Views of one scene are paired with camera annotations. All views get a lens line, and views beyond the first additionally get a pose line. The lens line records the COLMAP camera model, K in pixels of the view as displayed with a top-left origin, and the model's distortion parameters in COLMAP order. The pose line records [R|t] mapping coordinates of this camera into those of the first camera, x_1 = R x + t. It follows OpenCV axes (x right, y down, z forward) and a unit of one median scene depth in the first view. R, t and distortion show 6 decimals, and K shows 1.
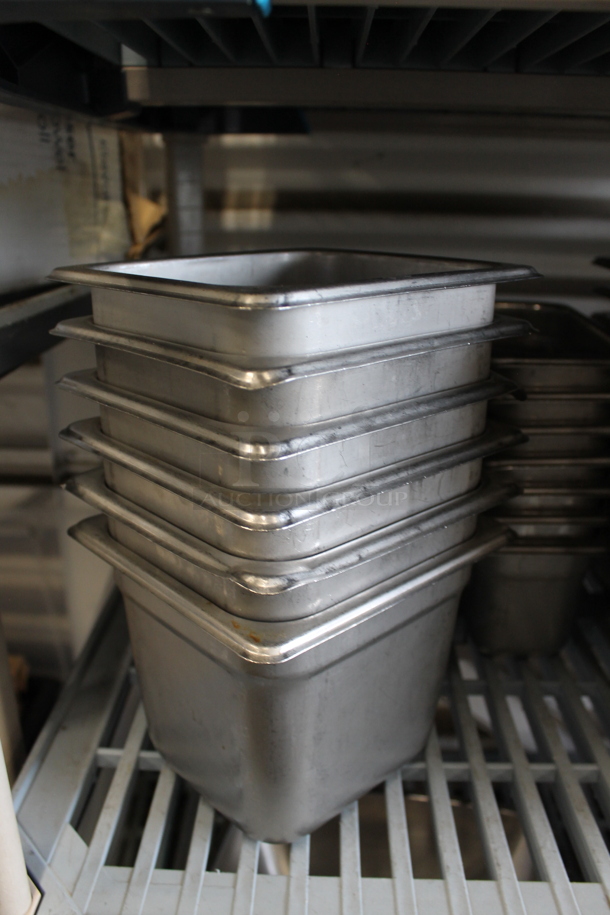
lens RADIAL K [[759.0, 0, 291.9], [0, 759.0, 462.1], [0, 0, 1]] dist [-0.164334, 0.137385]
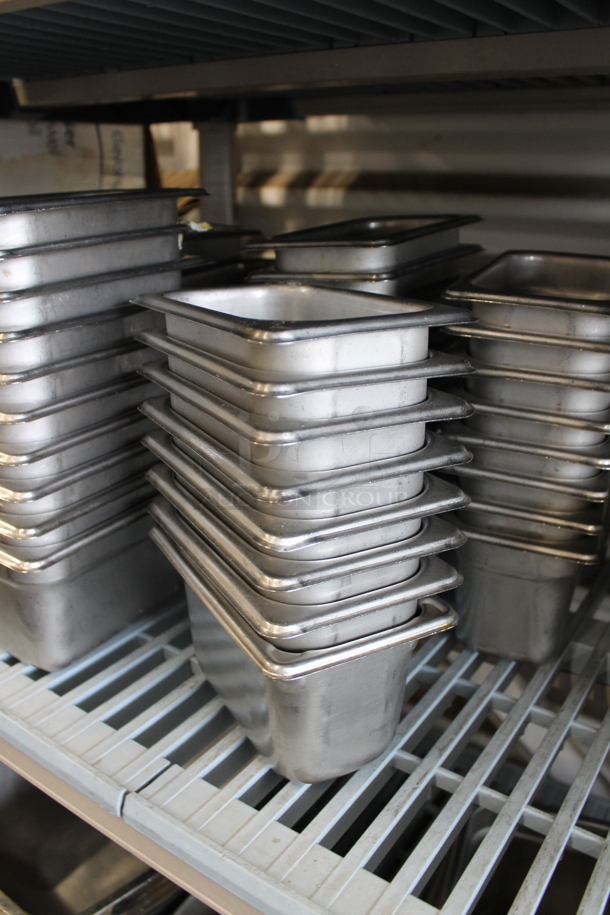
lens RADIAL K [[759.0, 0, 291.9], [0, 759.0, 462.1], [0, 0, 1]] dist [-0.164334, 0.137385]
pose [[0.839623, 0.190423, -0.508697, 1.212998], [-0.186928, 0.980627, 0.058552, 0.027376], [0.509992, 0.045928, 0.858952, 0.051451]]
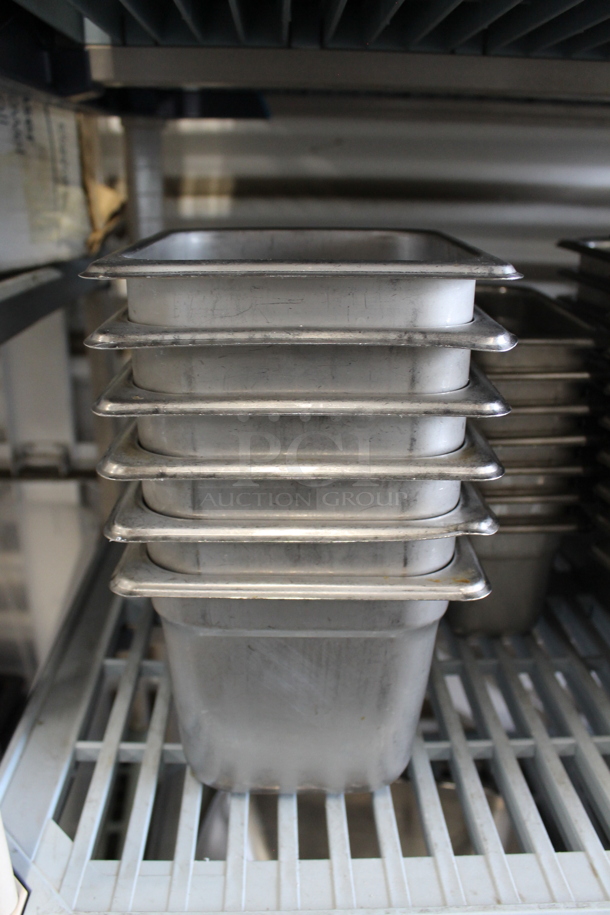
lens RADIAL K [[759.0, 0, 291.9], [0, 759.0, 462.1], [0, 0, 1]] dist [-0.164334, 0.137385]
pose [[0.997910, -0.020692, 0.061214, -0.028876], [0.019940, 0.999718, 0.012878, 0.008443], [-0.061464, -0.011631, 0.998042, 0.007583]]
